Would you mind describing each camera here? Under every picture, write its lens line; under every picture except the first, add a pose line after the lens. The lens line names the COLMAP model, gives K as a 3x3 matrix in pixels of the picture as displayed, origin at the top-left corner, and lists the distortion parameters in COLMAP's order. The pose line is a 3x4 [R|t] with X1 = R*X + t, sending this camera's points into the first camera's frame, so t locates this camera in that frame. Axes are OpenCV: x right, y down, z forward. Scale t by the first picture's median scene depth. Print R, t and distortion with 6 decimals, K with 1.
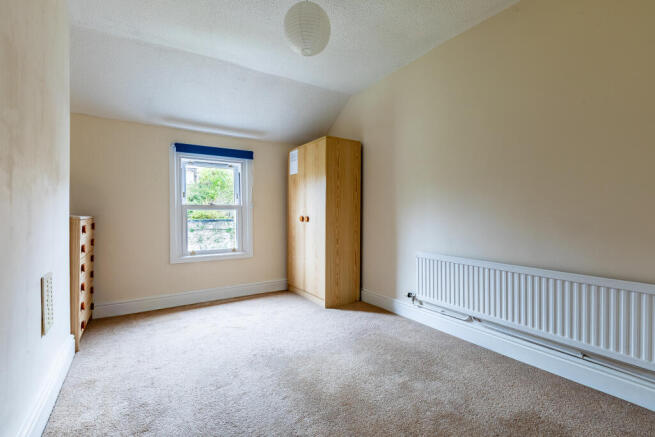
lens RADIAL K [[296.9, 0, 328.2], [0, 296.9, 215.8], [0, 0, 1]] dist [0.001641, 0.000252]
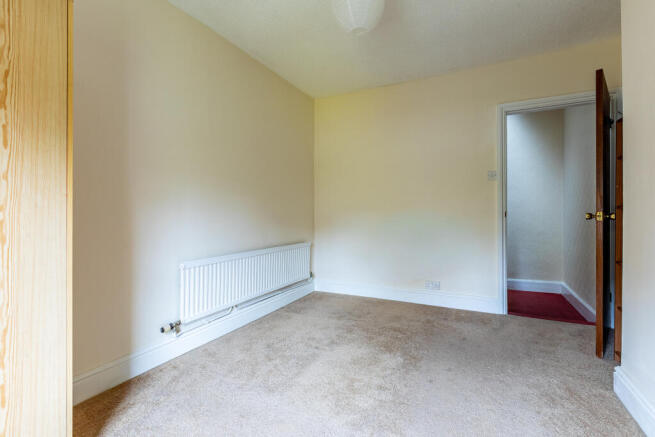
lens RADIAL K [[296.9, 0, 328.0], [0, 296.9, 217.9], [0, 0, 1]] dist [0.001641, 0.000252]
pose [[-0.547121, 0.012202, 0.836965, -0.577192], [0.009738, 0.999919, -0.008212, 0.021118], [-0.836997, 0.003657, -0.547195, 1.185372]]
